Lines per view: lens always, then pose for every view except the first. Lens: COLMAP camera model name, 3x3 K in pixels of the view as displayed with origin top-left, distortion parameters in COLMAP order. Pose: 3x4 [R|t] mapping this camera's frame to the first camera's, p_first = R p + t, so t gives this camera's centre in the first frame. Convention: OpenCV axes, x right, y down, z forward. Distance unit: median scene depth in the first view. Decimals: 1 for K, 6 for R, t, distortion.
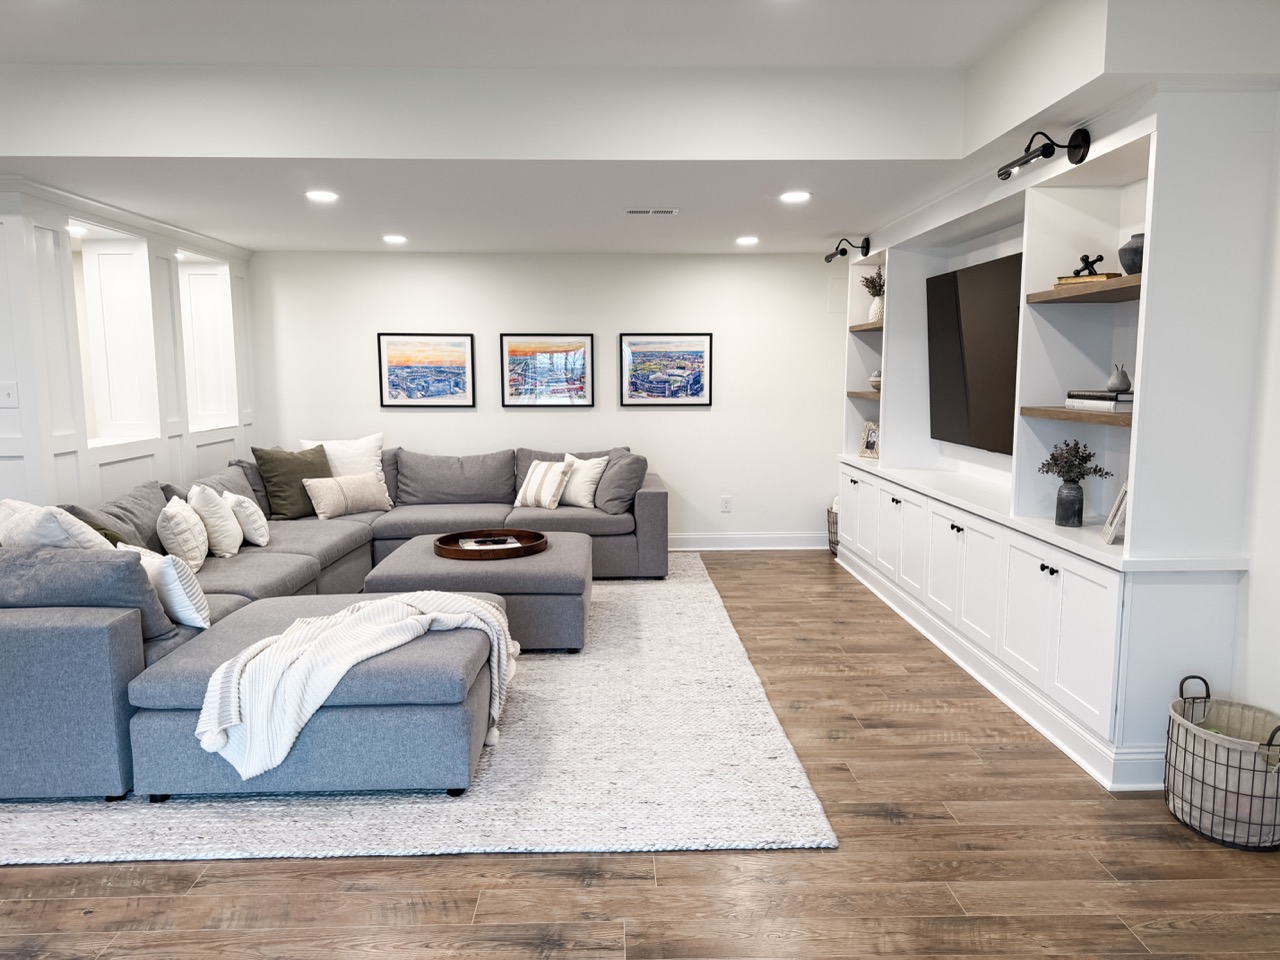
lens RADIAL K [[901.3, 0, 634.1], [0, 901.3, 478.1], [0, 0, 1]] dist [0.059681, -0.062915]
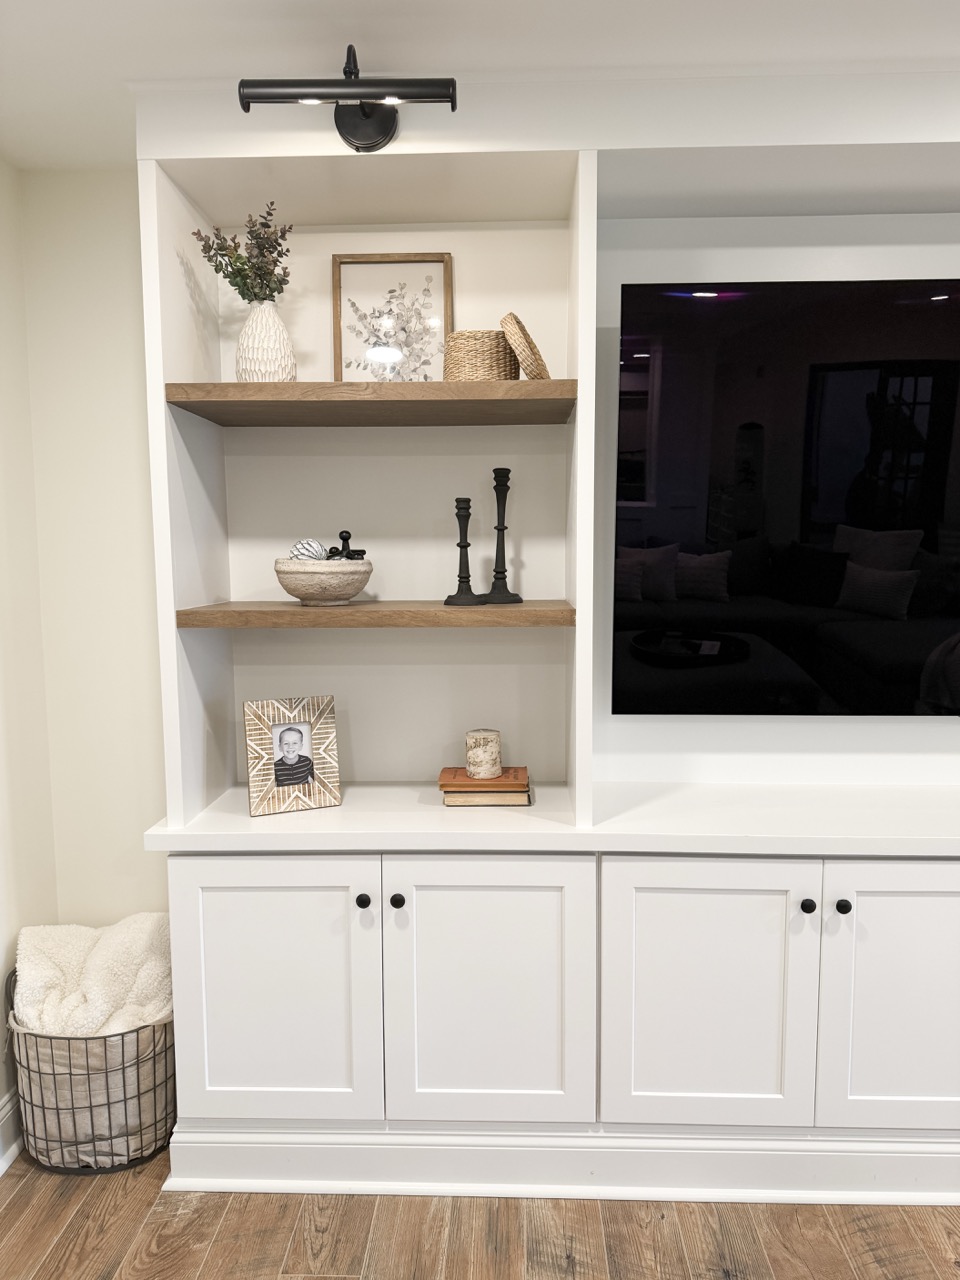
lens RADIAL K [[1001.7, 0, 485.9], [0, 1001.7, 647.9], [0, 0, 1]] dist [0.063127, -0.022926]
pose [[0.076983, -0.101920, 0.991809, -0.121045], [0.127198, 0.987637, 0.091618, -0.151282], [-0.988885, 0.119103, 0.088996, 1.308655]]
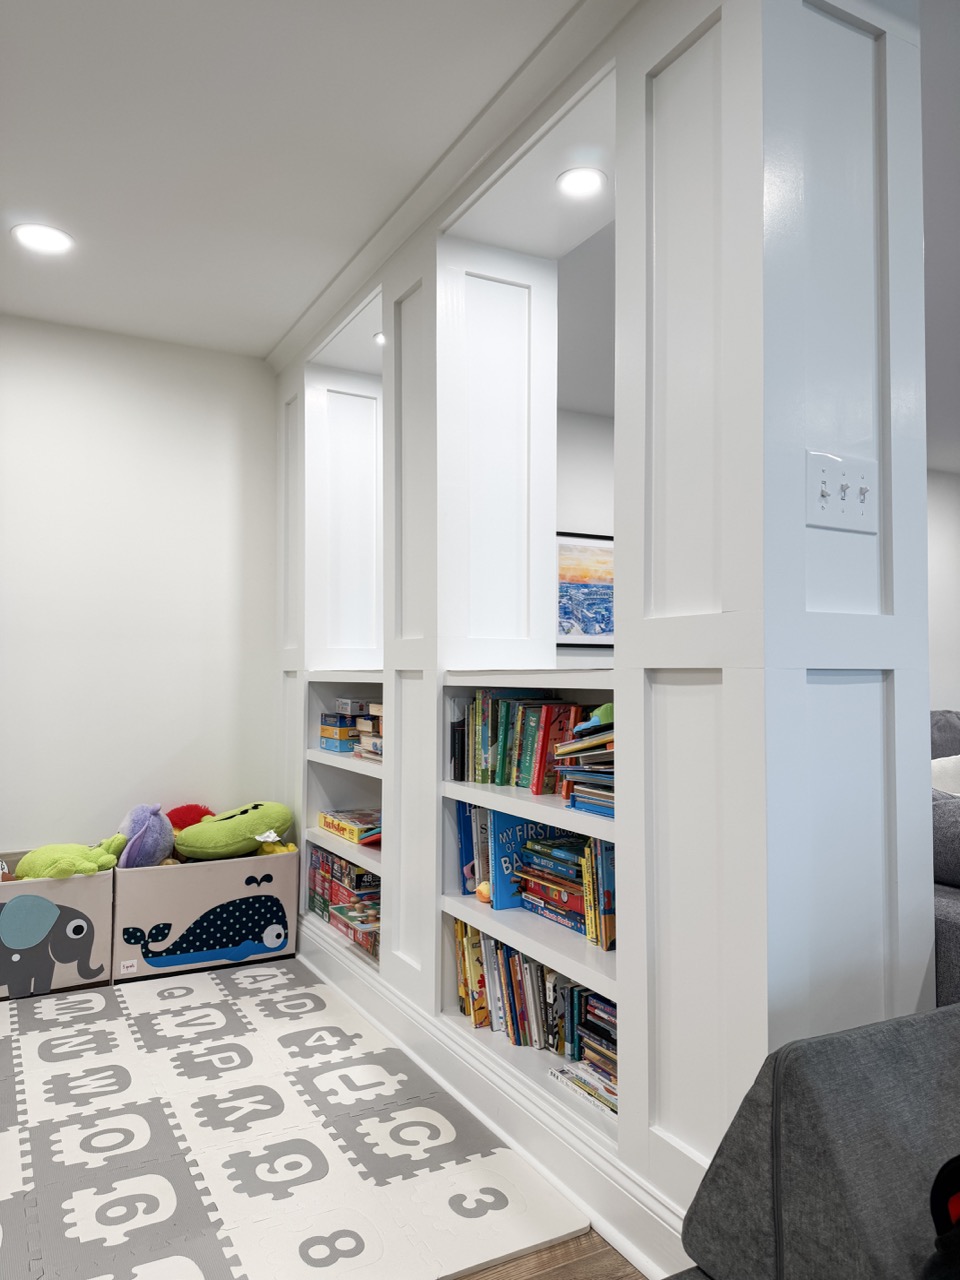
lens RADIAL K [[901.3, 0, 486.0], [0, 901.3, 639.8], [0, 0, 1]] dist [0.059681, -0.062915]
pose [[0.889005, 0.023064, 0.457315, -0.946081], [0.050472, 0.987709, -0.147931, 0.009010], [-0.455106, 0.154593, 0.876915, 0.756730]]
